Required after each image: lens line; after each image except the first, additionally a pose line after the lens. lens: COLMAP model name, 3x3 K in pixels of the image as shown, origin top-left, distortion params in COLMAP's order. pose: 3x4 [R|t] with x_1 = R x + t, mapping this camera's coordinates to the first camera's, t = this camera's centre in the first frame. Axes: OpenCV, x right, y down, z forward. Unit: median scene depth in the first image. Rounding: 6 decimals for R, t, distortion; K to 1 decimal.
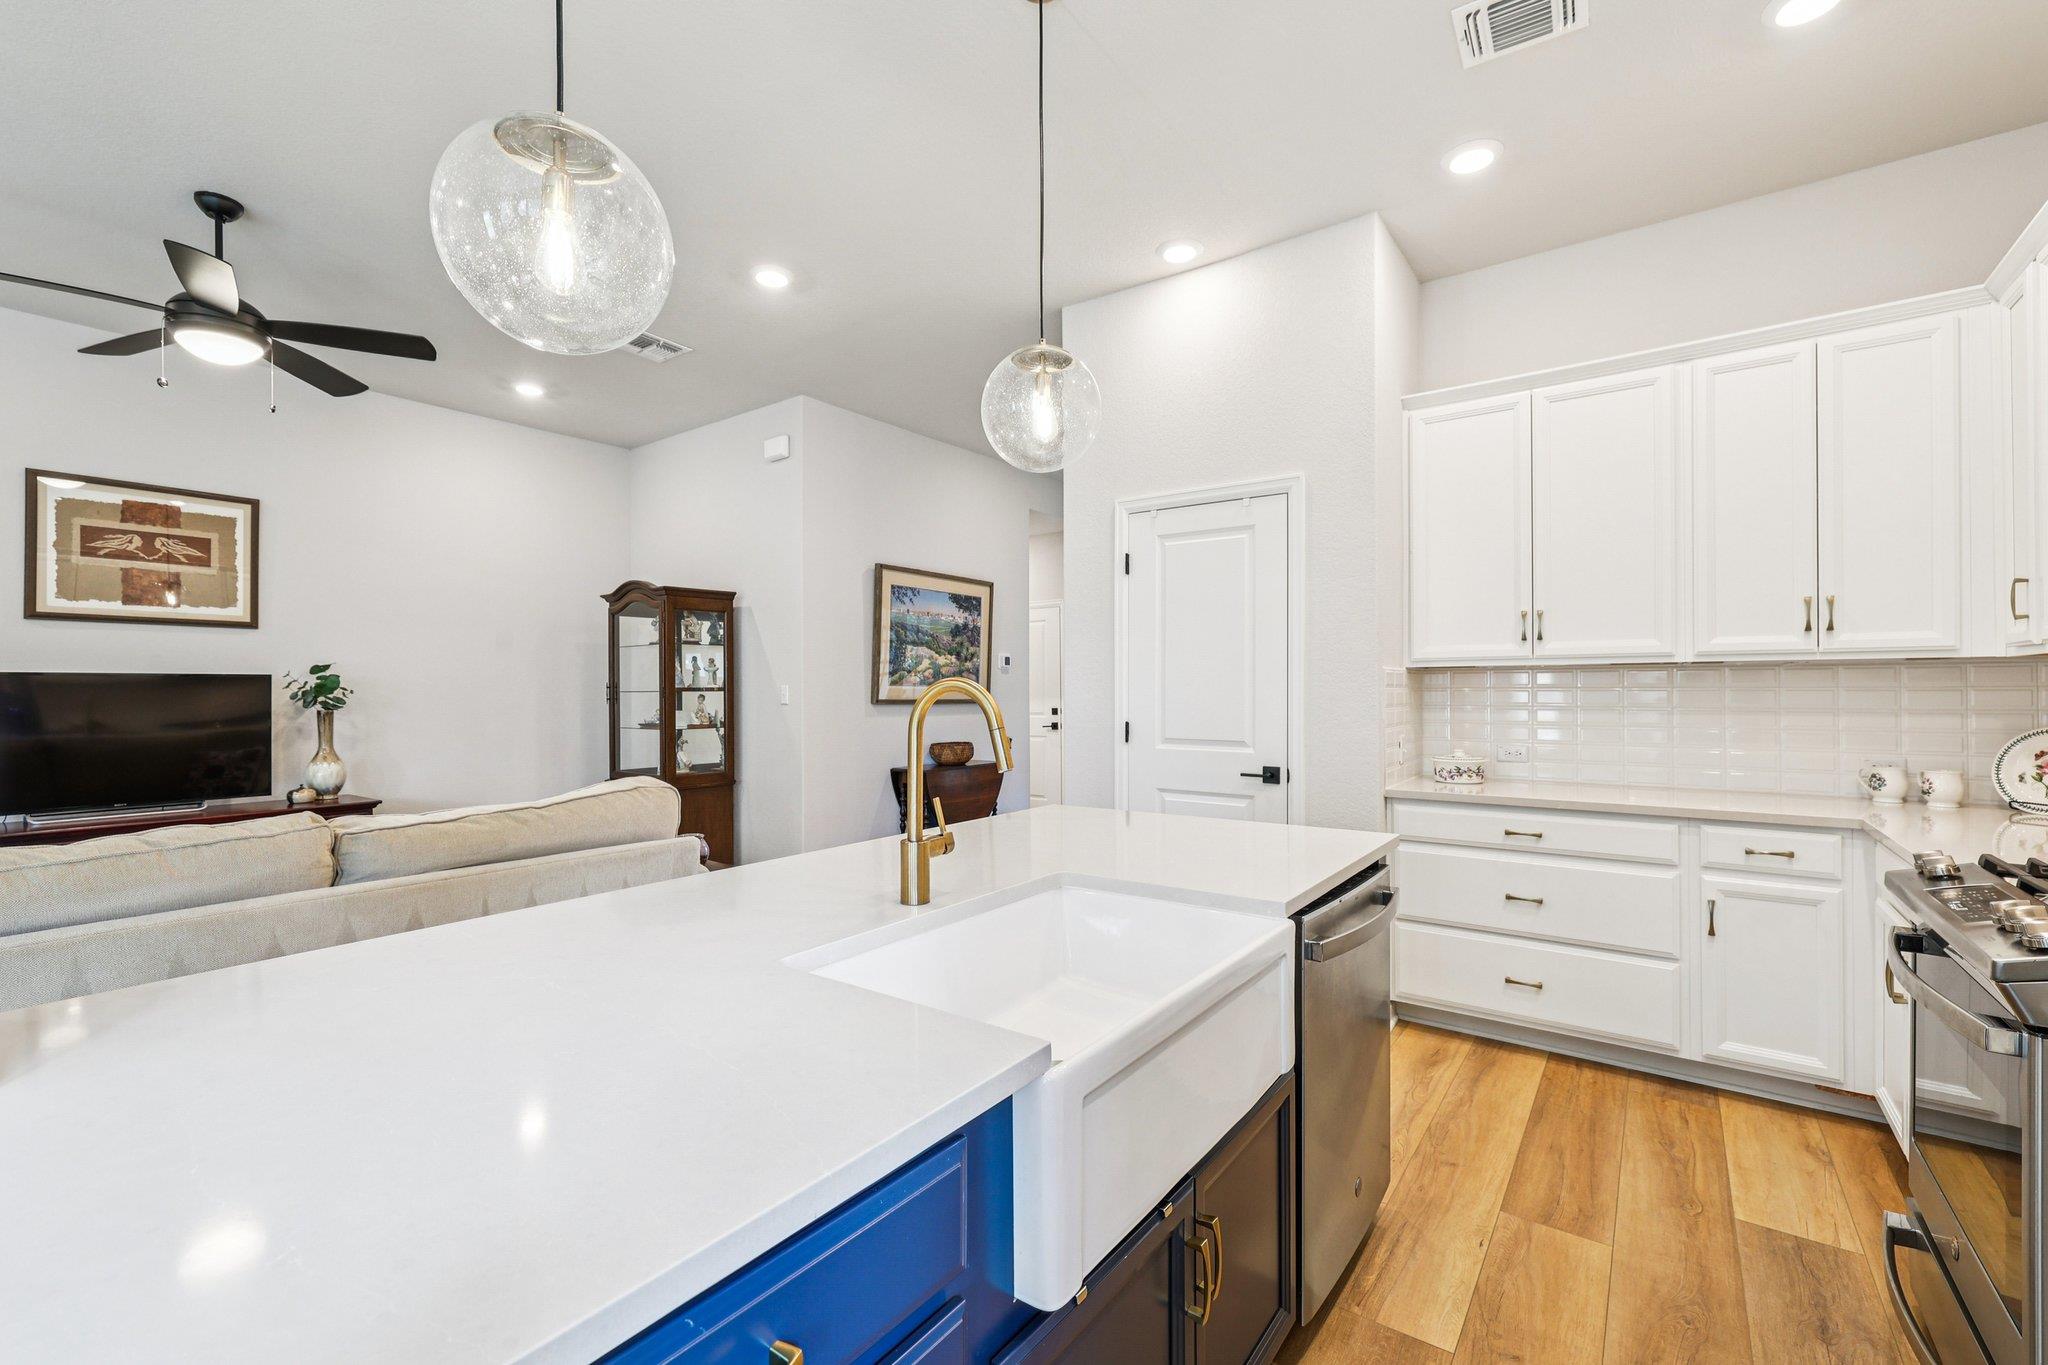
lens RADIAL K [[861.6, 0, 1029.0], [0, 861.6, 687.4], [0, 0, 1]] dist [-0.002680, 0.002479]
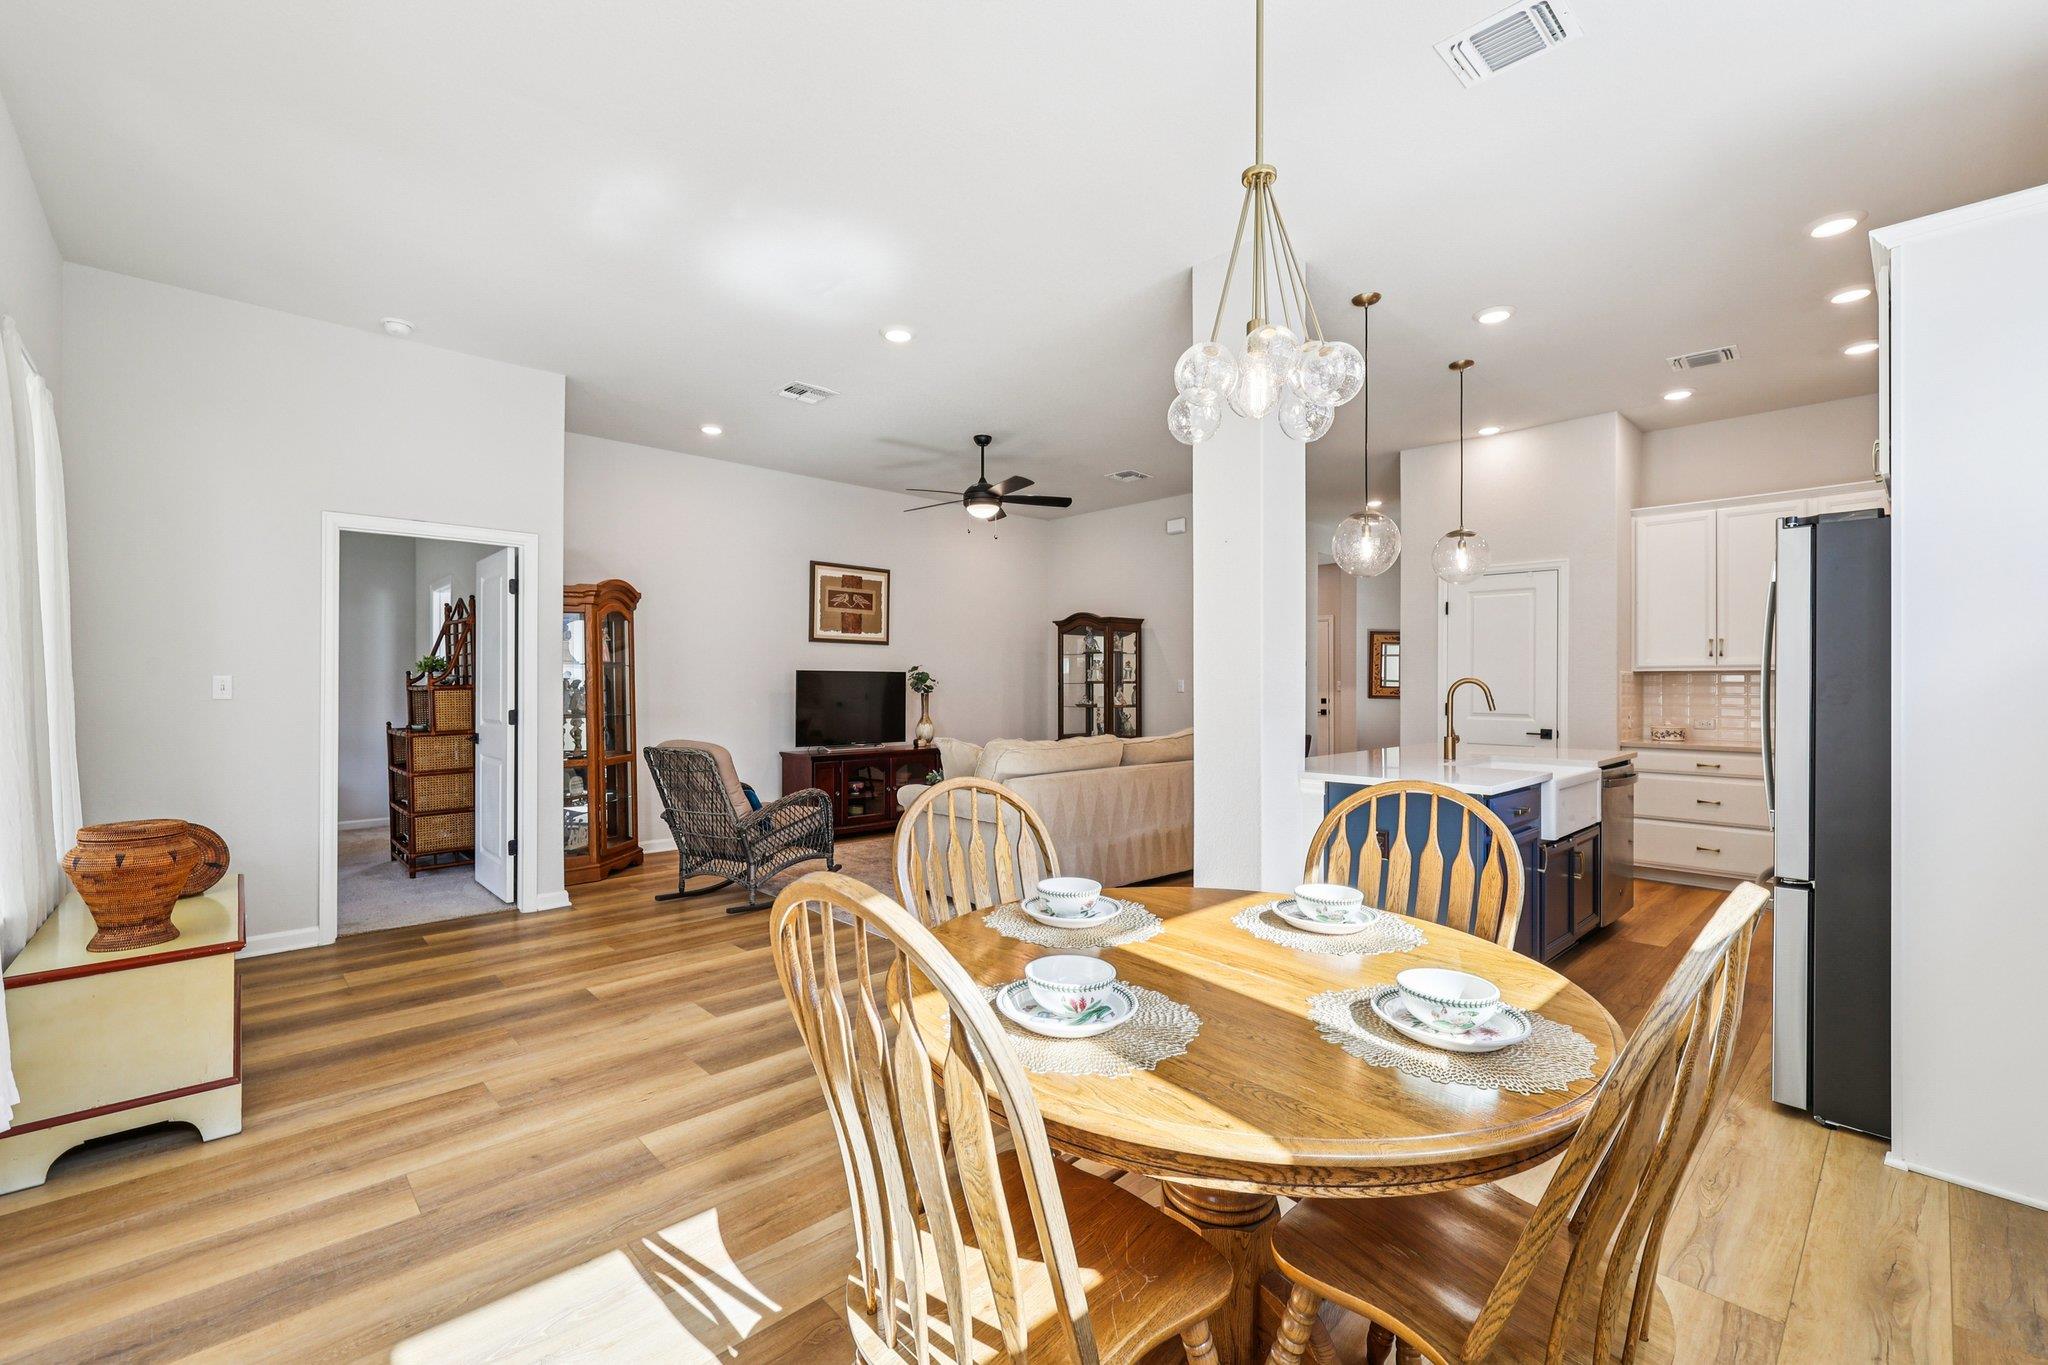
lens RADIAL K [[861.6, 0, 1030.0], [0, 861.6, 679.1], [0, 0, 1]] dist [-0.002680, 0.002479]
pose [[0.984839, 0.005499, -0.173381, -0.425412], [-0.006171, 0.999975, -0.003333, 0.004627], [0.173358, 0.004353, 0.984849, -0.849351]]
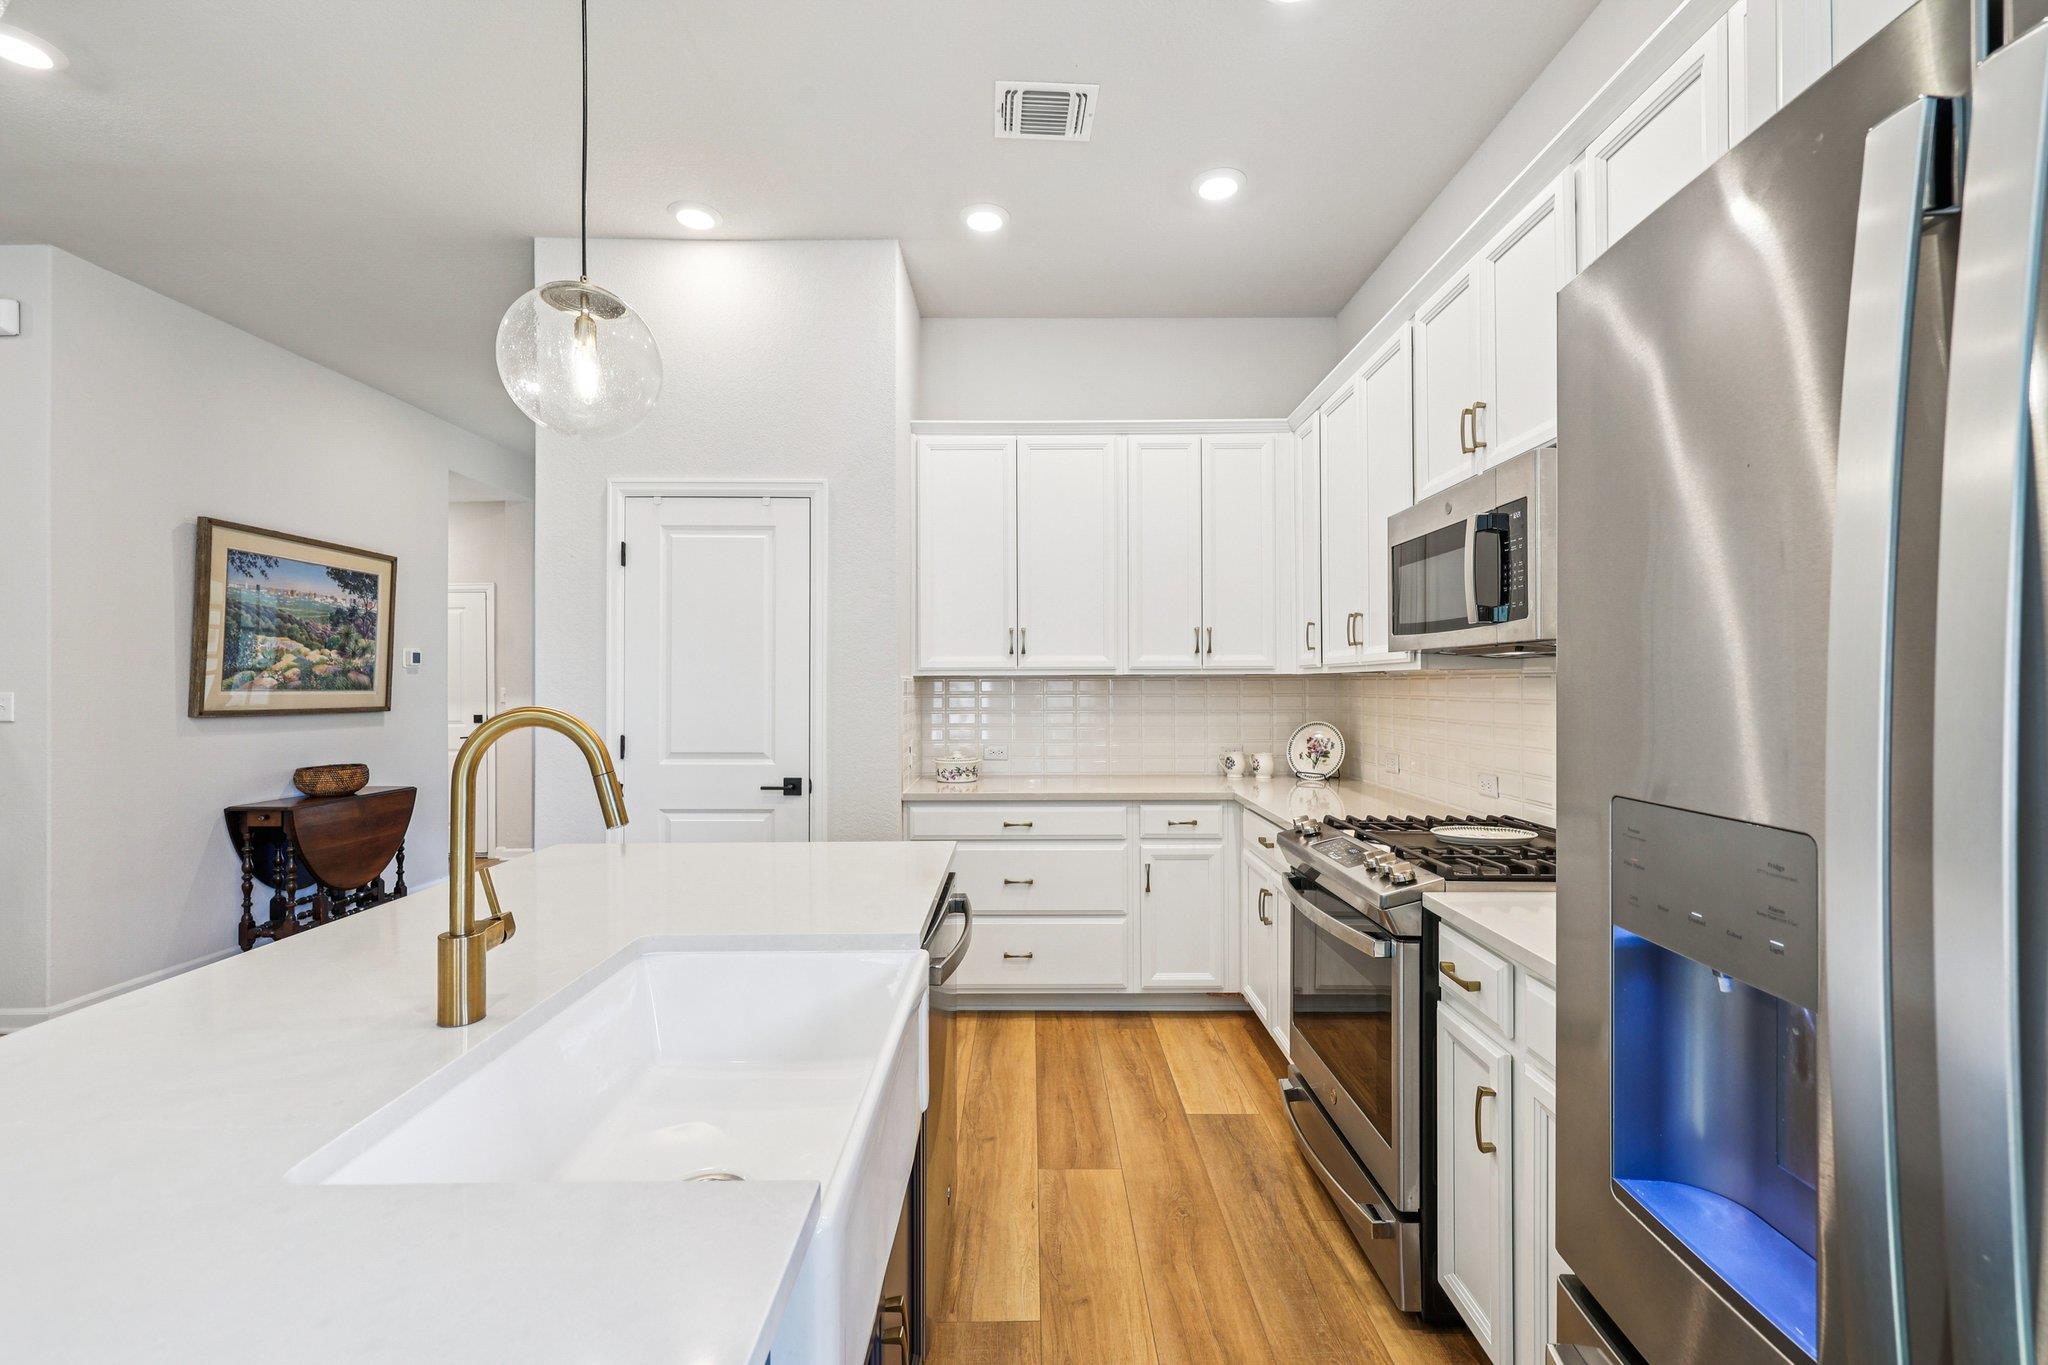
lens RADIAL K [[861.6, 0, 1026.0], [0, 861.6, 679.9], [0, 0, 1]] dist [-0.002680, 0.002479]
pose [[0.807099, 0.003322, 0.590406, -0.077197], [-0.000750, 0.999989, -0.004601, -0.013545], [-0.590415, 0.003271, 0.807093, 0.062239]]
